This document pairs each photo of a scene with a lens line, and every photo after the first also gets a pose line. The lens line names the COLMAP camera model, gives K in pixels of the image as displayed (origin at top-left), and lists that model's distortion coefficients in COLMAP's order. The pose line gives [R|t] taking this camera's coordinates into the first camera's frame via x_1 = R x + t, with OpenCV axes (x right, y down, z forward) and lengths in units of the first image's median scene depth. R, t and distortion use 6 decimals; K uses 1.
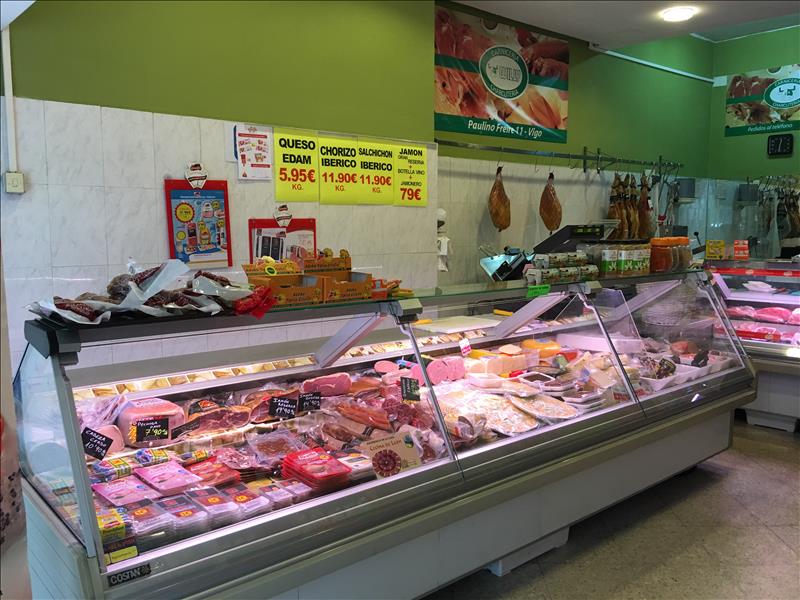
lens RADIAL K [[672.6, 0, 396.3], [0, 672.6, 302.2], [0, 0, 1]] dist [0.048259, -0.081630]
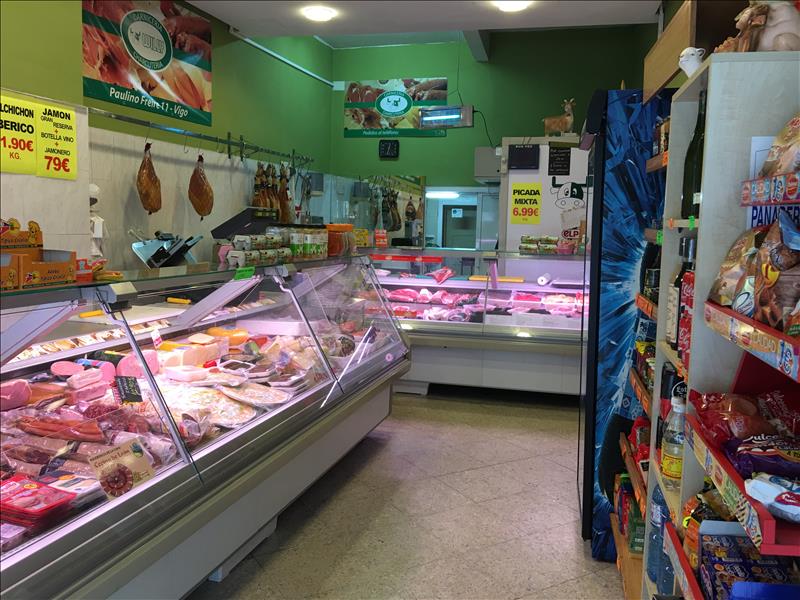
lens RADIAL K [[672.6, 0, 400.8], [0, 672.6, 301.1], [0, 0, 1]] dist [0.048259, -0.081630]
pose [[0.837181, -0.036297, 0.545720, -0.096791], [0.030847, 0.999341, 0.019146, 0.008373], [-0.546055, 0.000805, 0.837749, 0.064304]]
